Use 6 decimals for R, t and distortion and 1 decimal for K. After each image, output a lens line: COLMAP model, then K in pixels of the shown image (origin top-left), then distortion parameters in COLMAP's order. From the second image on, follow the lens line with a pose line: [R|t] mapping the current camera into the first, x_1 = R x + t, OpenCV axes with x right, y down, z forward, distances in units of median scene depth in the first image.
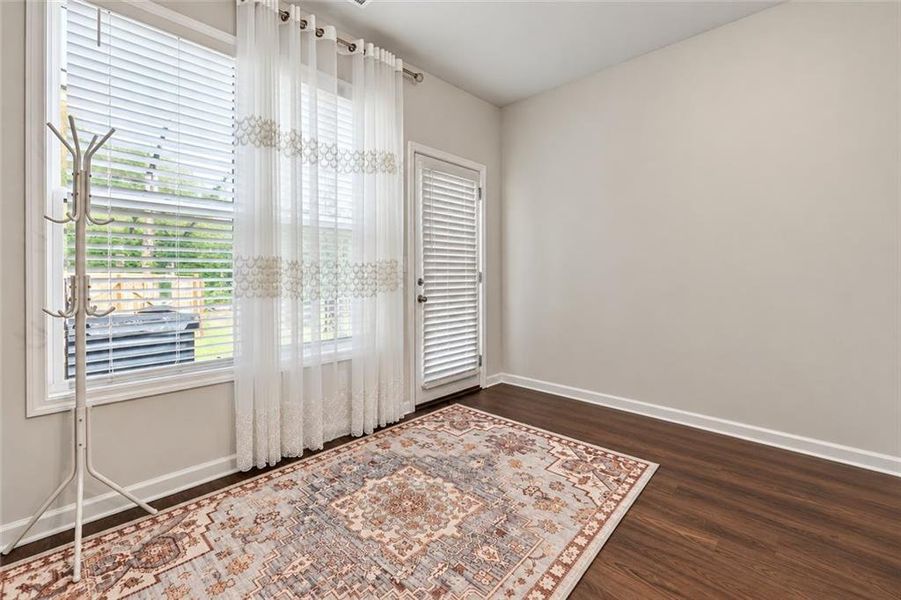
lens RADIAL K [[413.8, 0, 444.3], [0, 413.8, 279.4], [0, 0, 1]] dist [-0.003691, -0.000199]
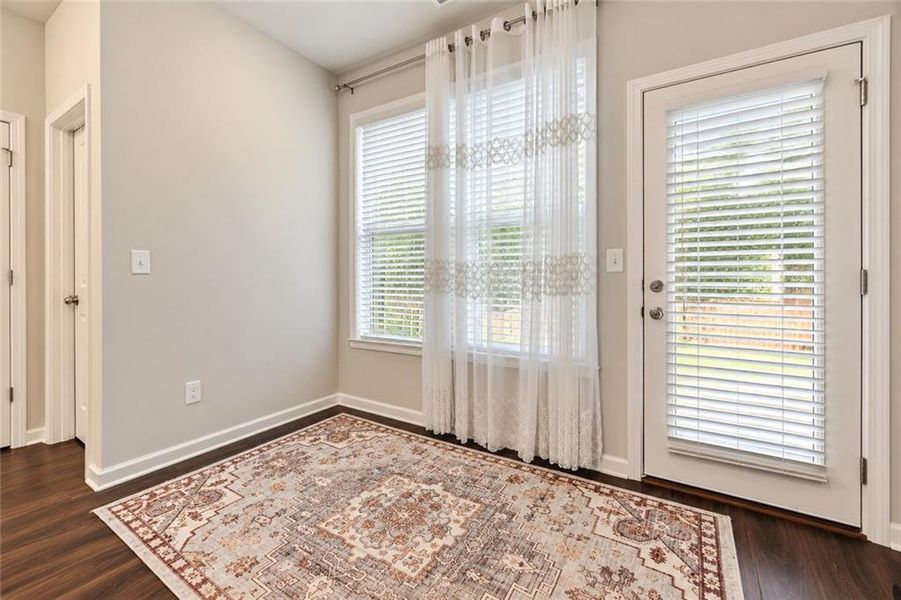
lens RADIAL K [[431.5, 0, 458.5], [0, 431.5, 279.2], [0, 0, 1]] dist [-0.011785, 0.000207]
pose [[0.103145, 0.003072, -0.994662, 0.738683], [-0.001096, 0.999995, 0.002975, -0.003516], [0.994666, 0.000784, 0.103148, 0.834230]]
